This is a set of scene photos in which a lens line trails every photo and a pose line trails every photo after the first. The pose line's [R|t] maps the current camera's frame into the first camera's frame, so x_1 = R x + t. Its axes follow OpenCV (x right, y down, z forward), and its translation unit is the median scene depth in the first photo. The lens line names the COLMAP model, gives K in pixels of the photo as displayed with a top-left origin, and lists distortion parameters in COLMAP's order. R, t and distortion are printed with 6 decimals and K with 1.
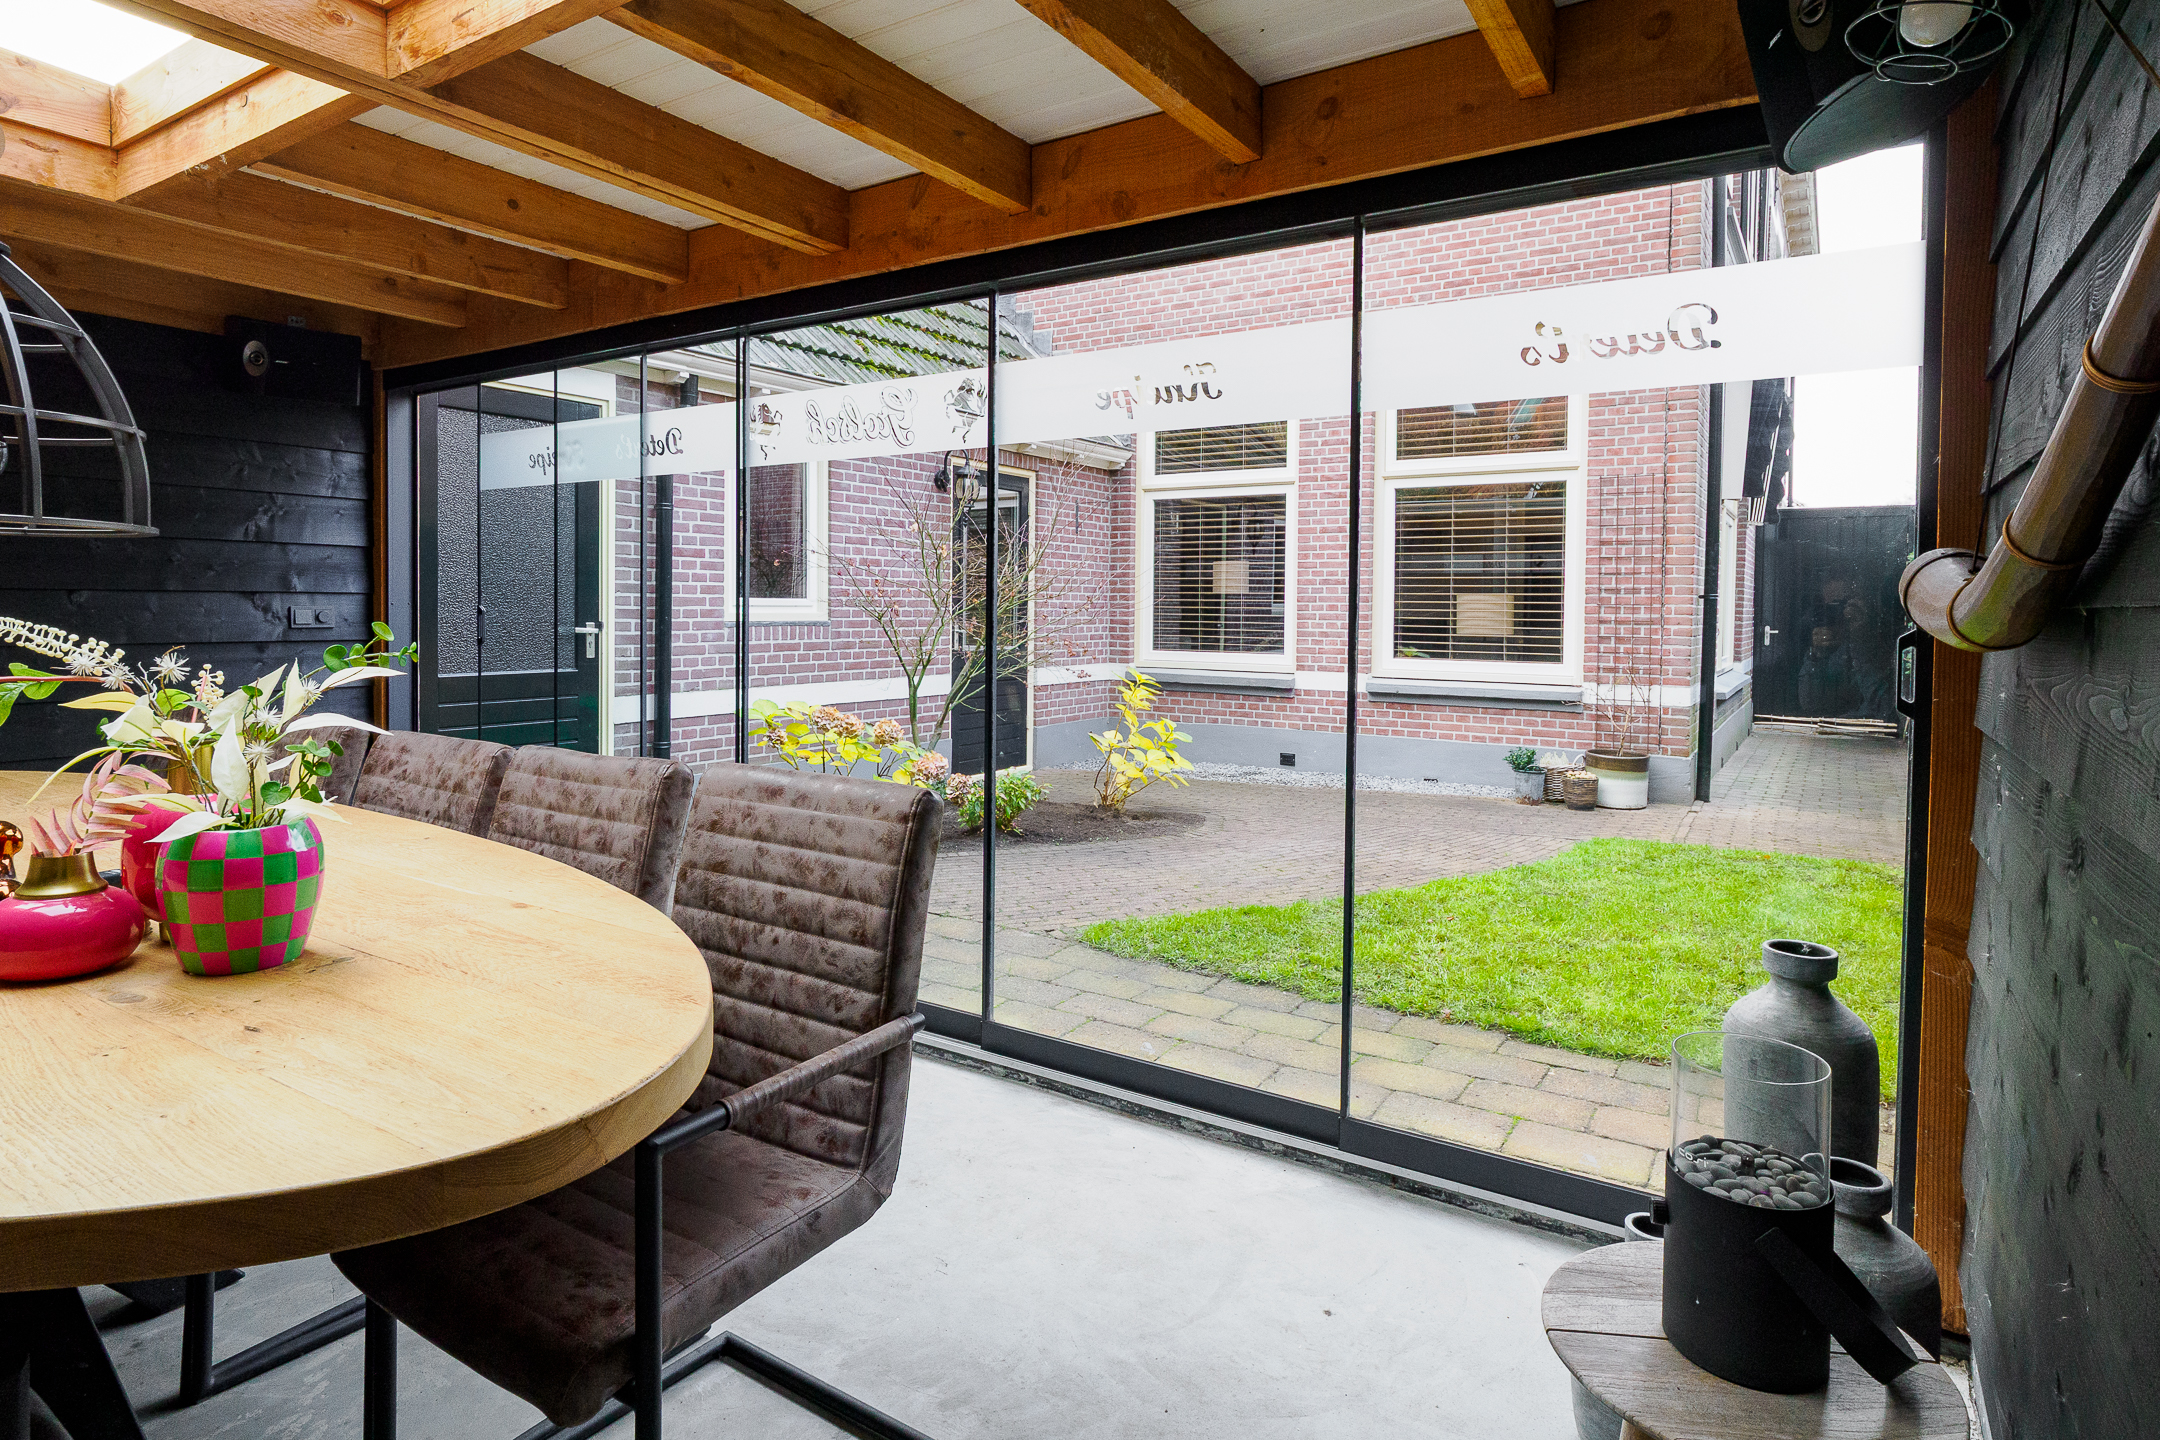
lens RADIAL K [[1161.3, 0, 1074.1], [0, 1161.3, 641.0], [0, 0, 1]] dist [-0.002668, -0.001136]
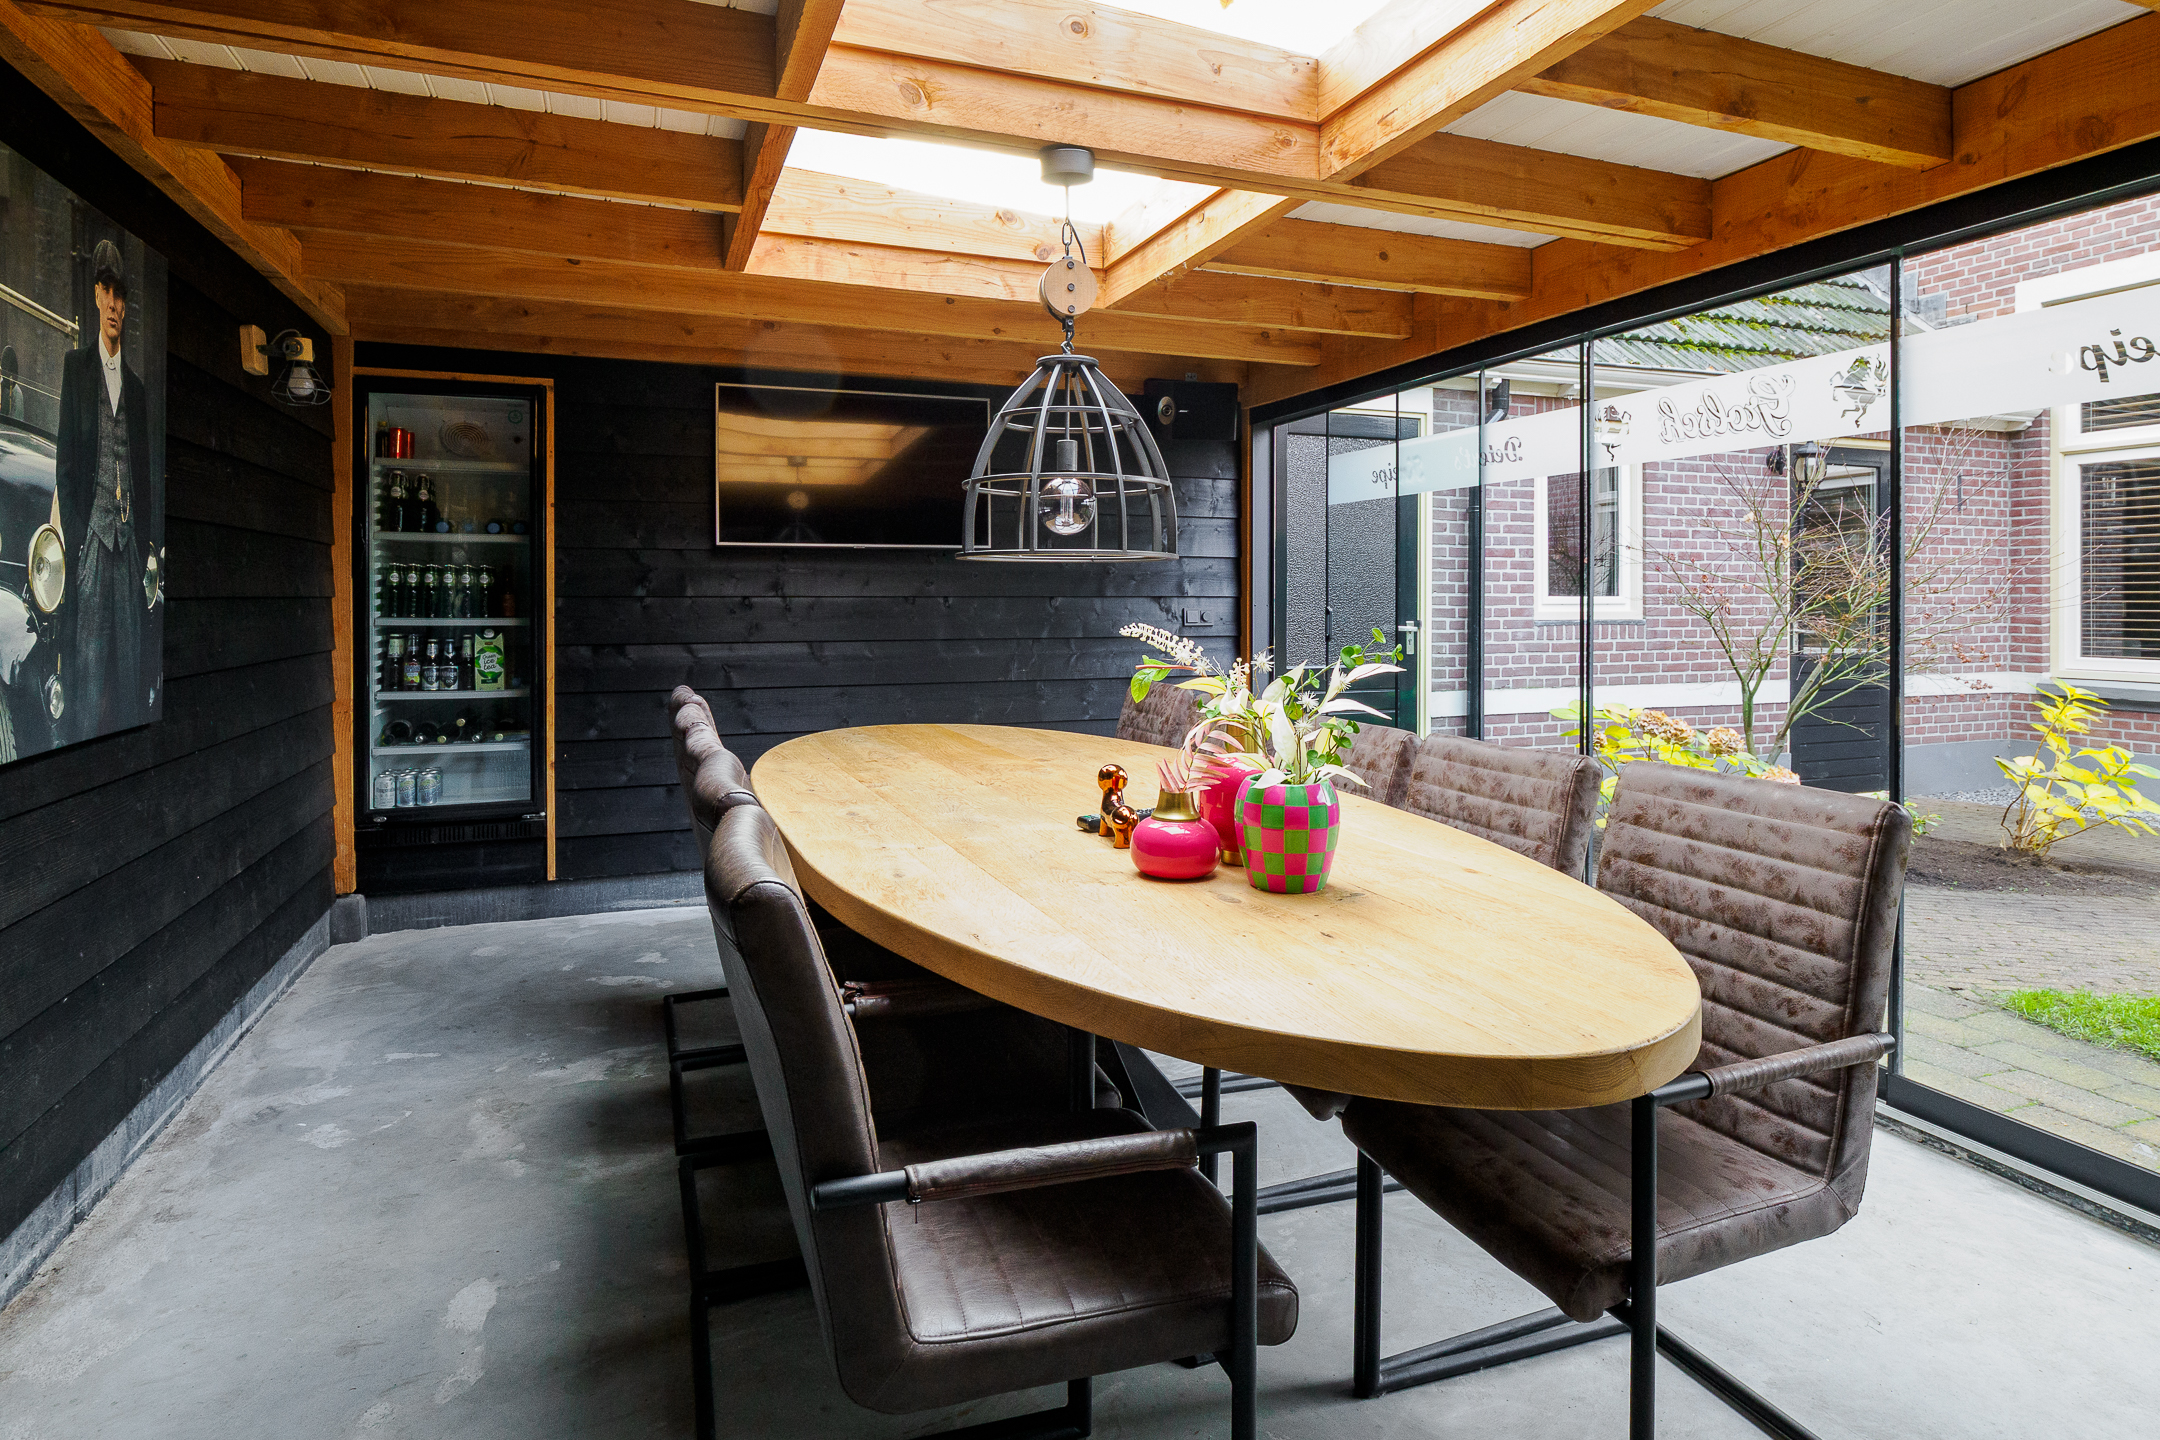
lens RADIAL K [[1178.0, 0, 1067.7], [0, 1178.0, 600.8], [0, 0, 1]] dist [-0.007271, 0.000997]
pose [[0.809632, -0.007096, -0.586894, -0.053947], [-0.010637, 0.999585, -0.026761, -0.003513], [0.586841, 0.027909, 0.809221, -0.098730]]
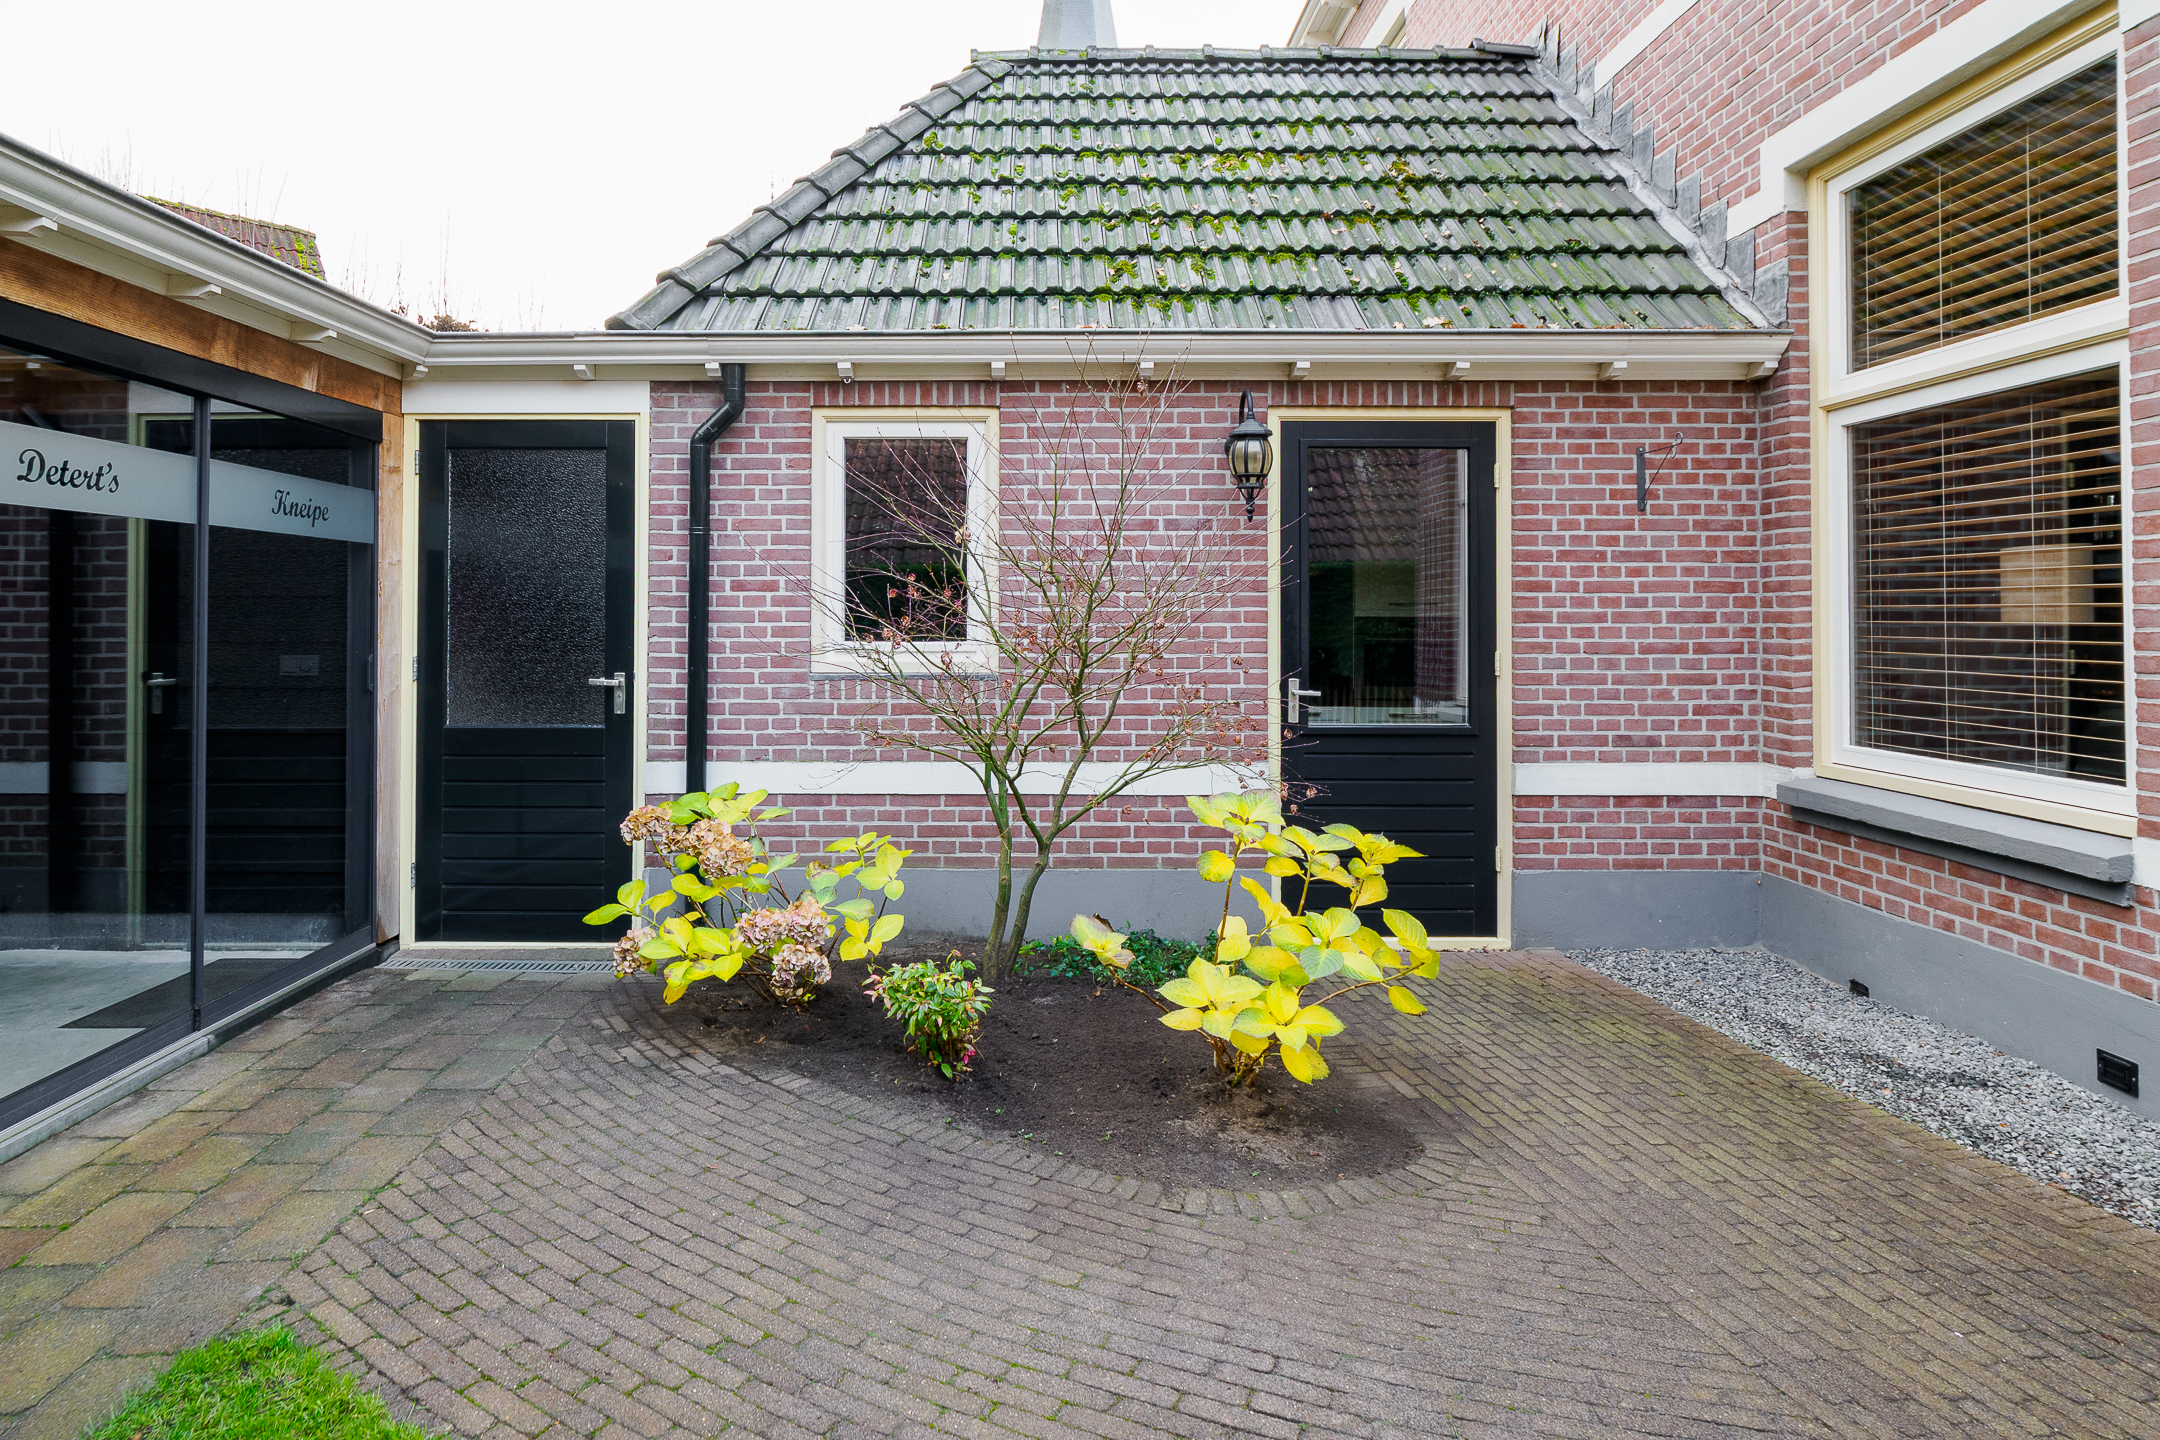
lens RADIAL K [[1178.0, 0, 1067.7], [0, 1178.0, 600.8], [0, 0, 1]] dist [-0.007271, 0.000997]
pose [[0.544602, -0.021267, -0.838425, 0.767212], [-0.020905, 0.999024, -0.038919, -0.064739], [0.838434, 0.038723, 0.543626, 1.234856]]
